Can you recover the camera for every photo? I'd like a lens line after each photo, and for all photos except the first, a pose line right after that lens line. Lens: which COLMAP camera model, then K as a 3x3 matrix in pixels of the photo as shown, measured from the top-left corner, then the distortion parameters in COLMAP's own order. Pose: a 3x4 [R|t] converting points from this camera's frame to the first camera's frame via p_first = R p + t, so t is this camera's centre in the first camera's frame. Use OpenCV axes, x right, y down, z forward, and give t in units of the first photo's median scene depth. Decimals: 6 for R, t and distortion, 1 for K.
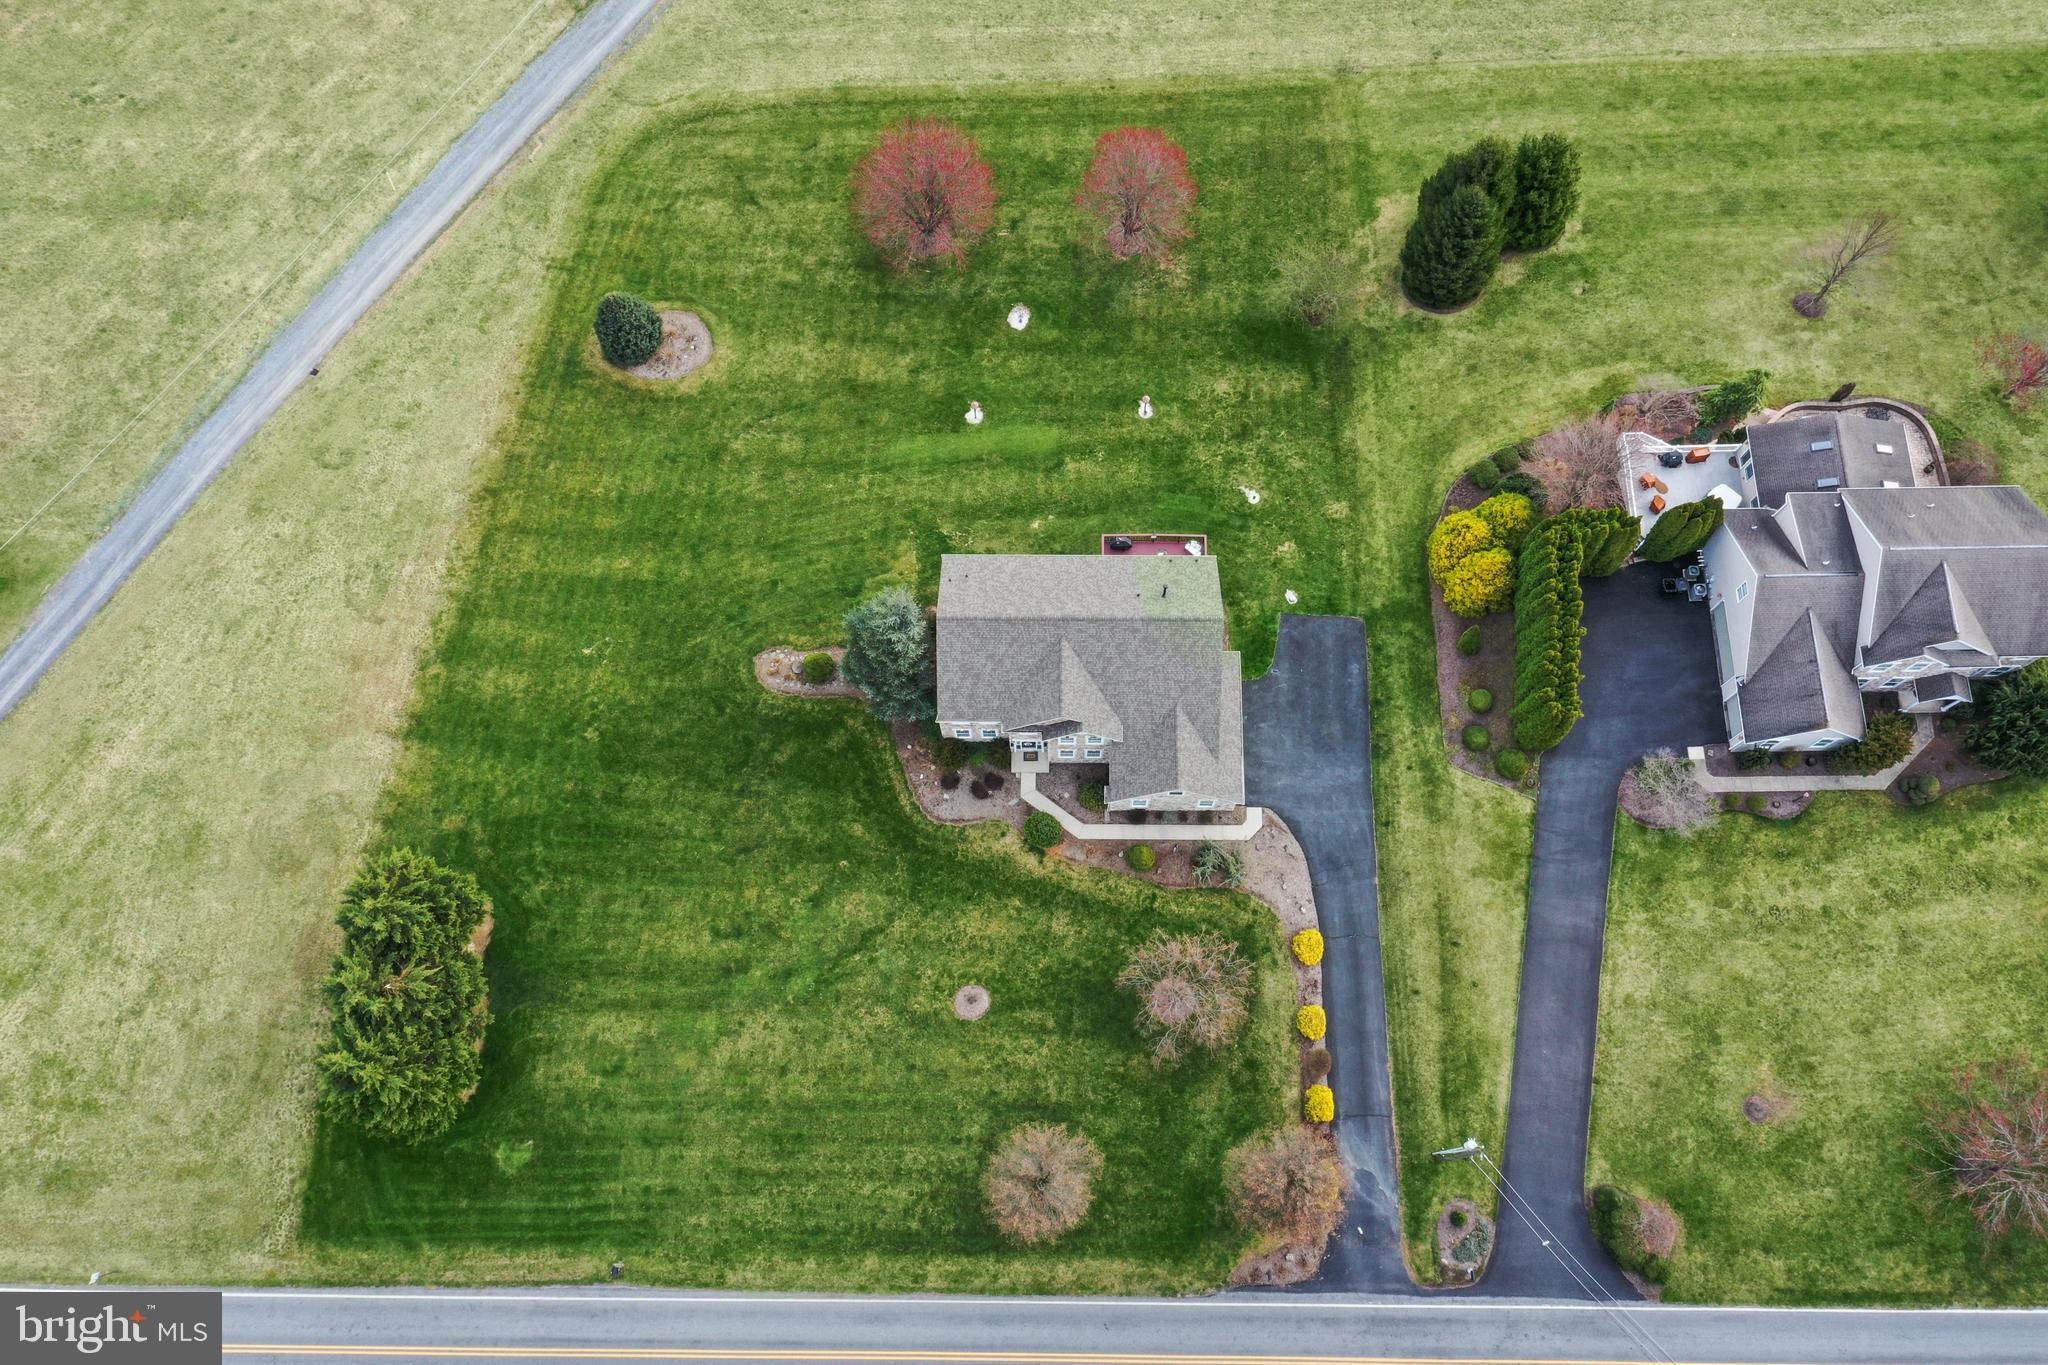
lens RADIAL K [[1621.2, 0, 1023.0], [0, 1621.2, 690.6], [0, 0, 1]] dist [0.000074, 0.003803]
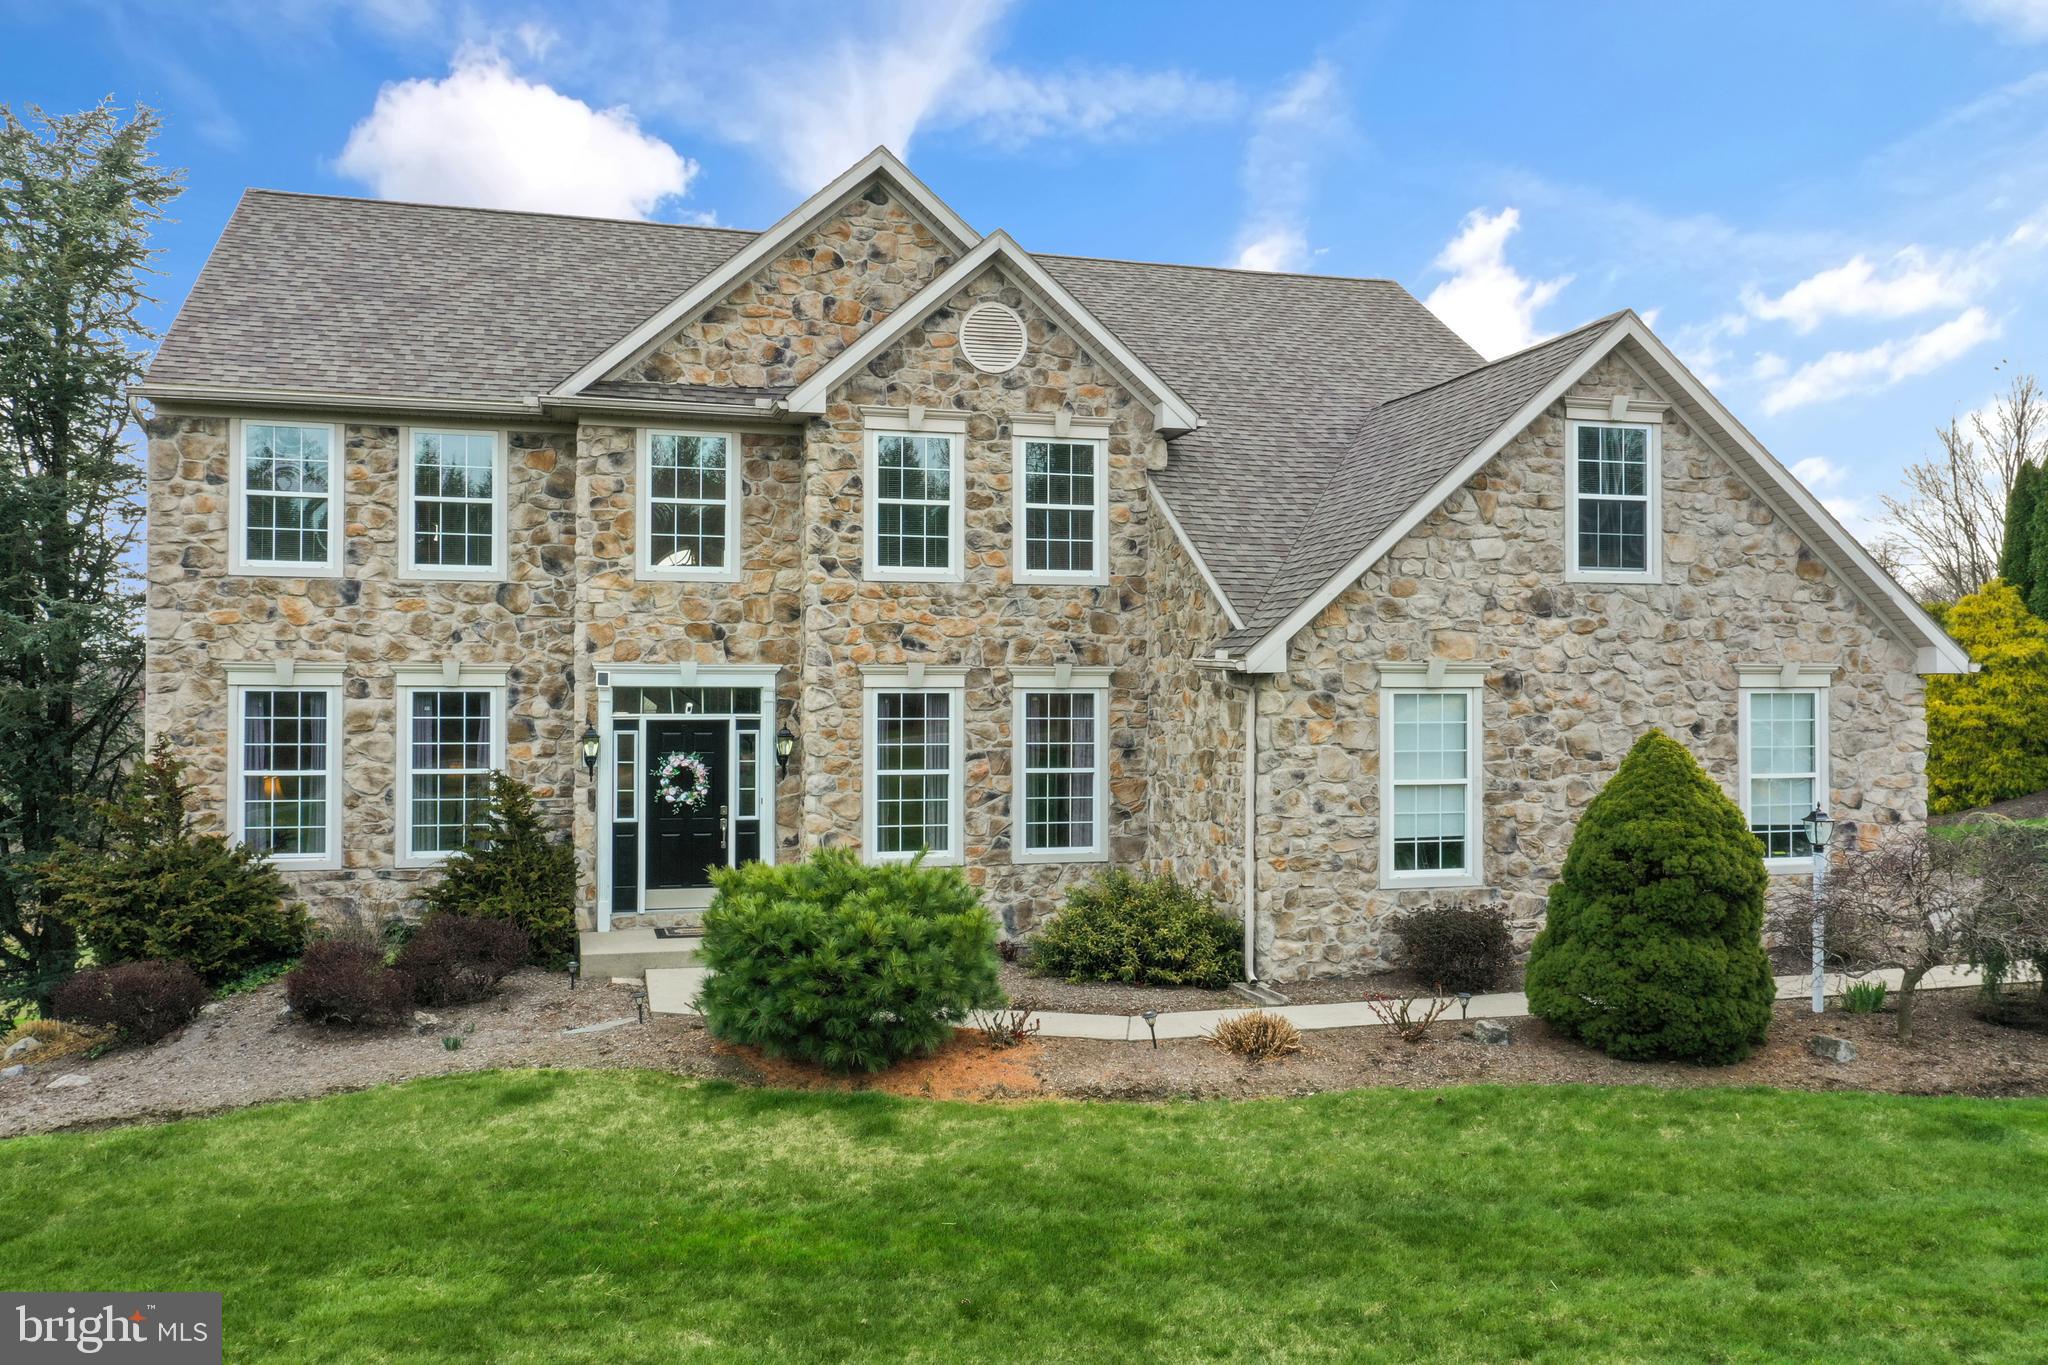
lens RADIAL K [[1627.7, 0, 1022.4], [0, 1627.7, 679.8], [0, 0, 1]] dist [0.001825, 0.004883]
pose [[0.960510, 0.022377, 0.277346, -0.010935], [0.258156, 0.300217, -0.918273, 0.206703], [-0.103812, 0.953608, 0.282585, 0.972748]]
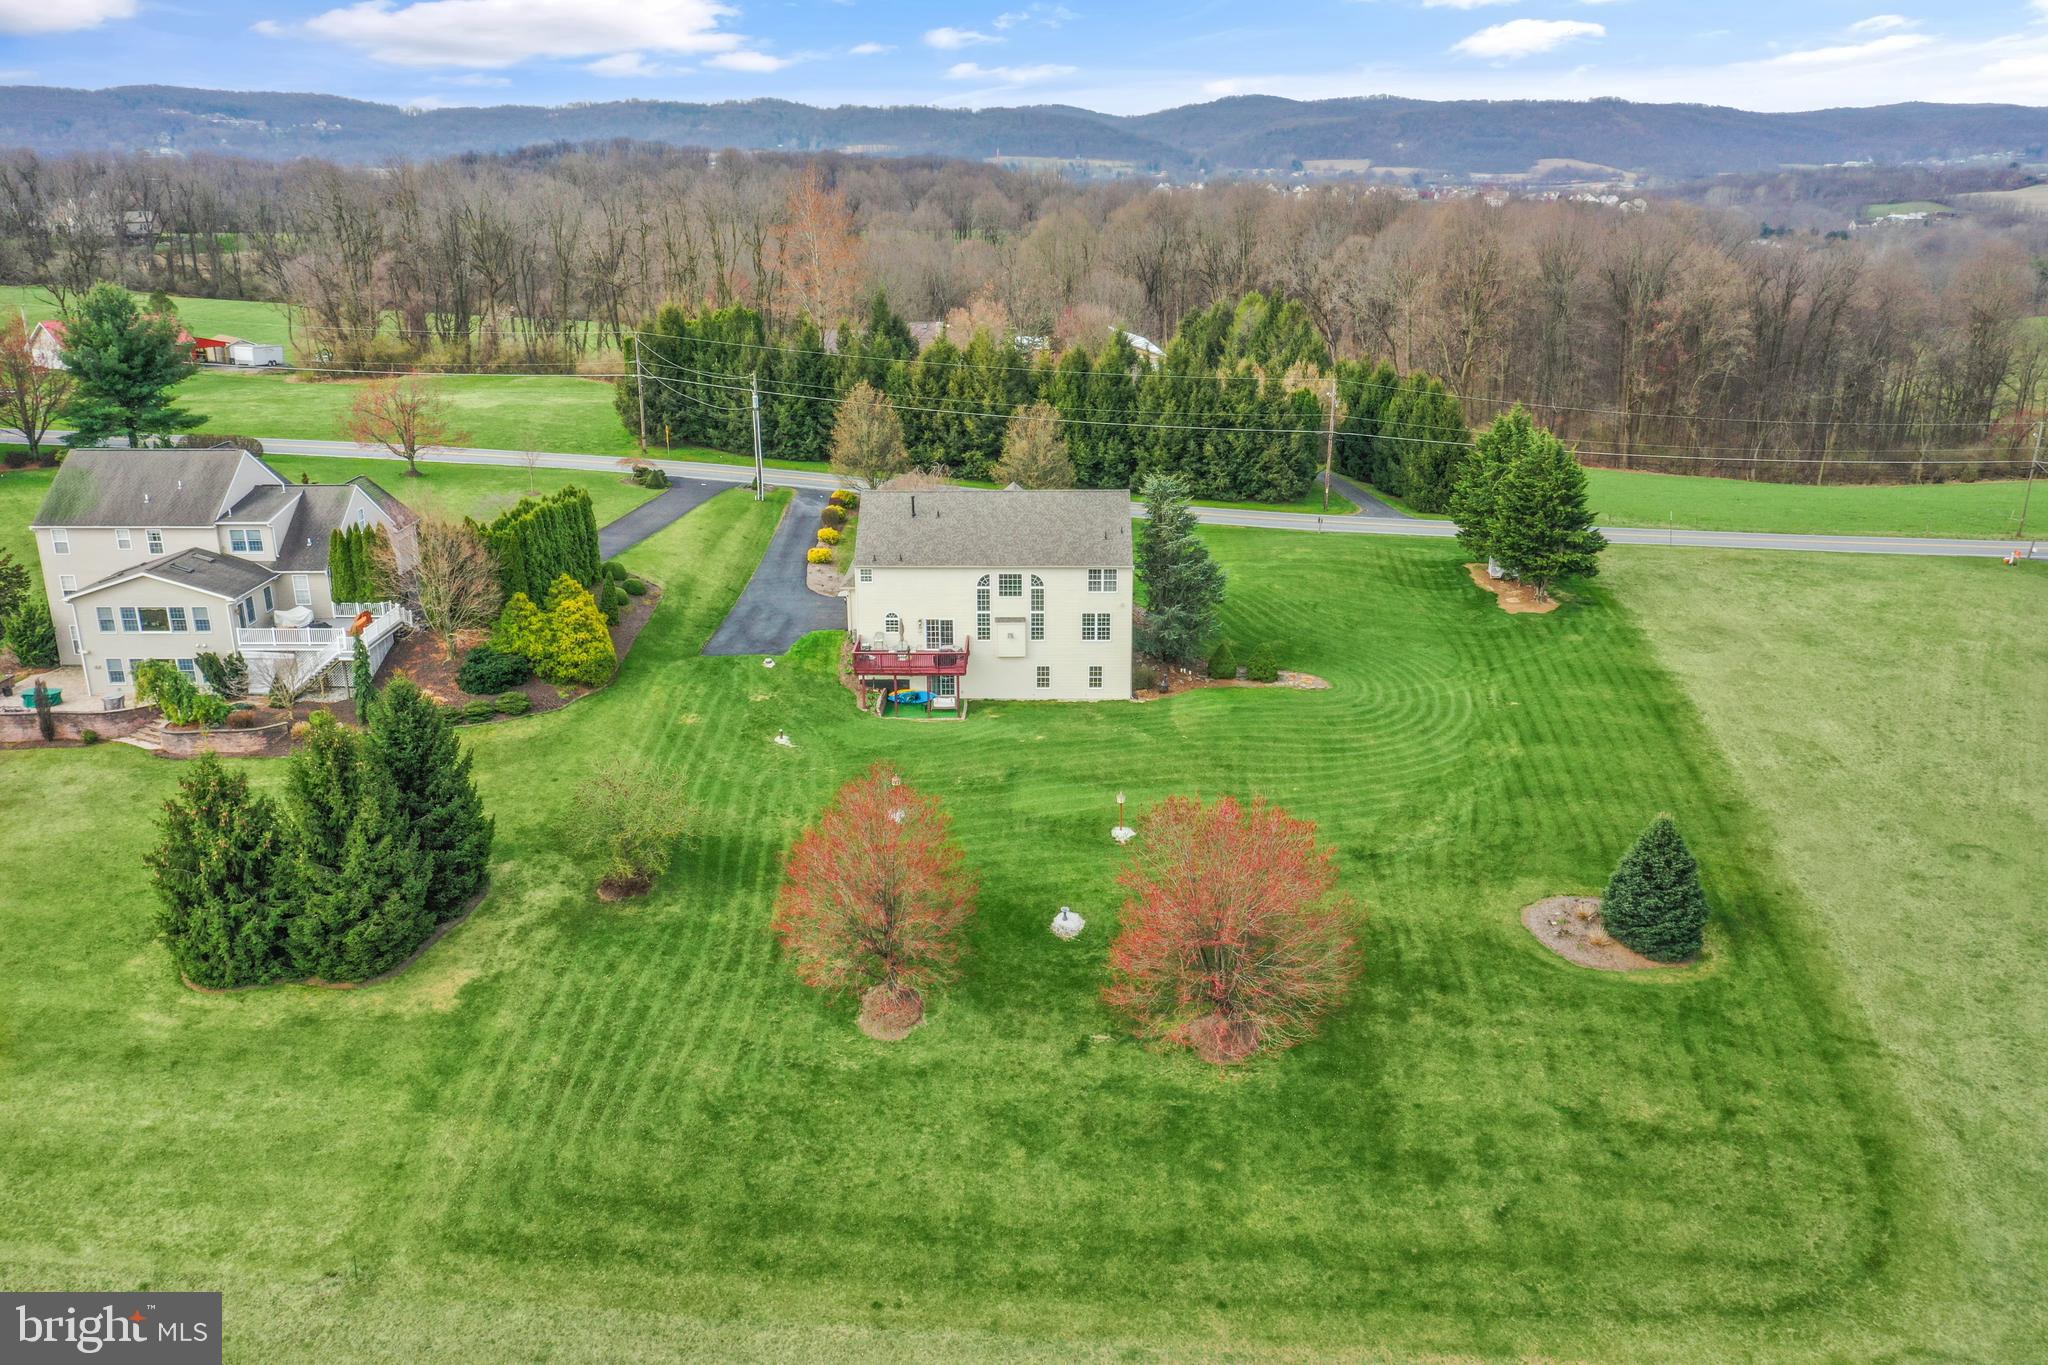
lens RADIAL K [[1621.2, 0, 1023.0], [0, 1621.2, 690.6], [0, 0, 1]] dist [0.000074, 0.003803]
pose [[-0.999792, 0.017942, 0.009718, 0.009815], [0.009427, -0.016228, 0.999824, -1.090569], [0.018096, 0.999707, 0.016055, 1.097335]]
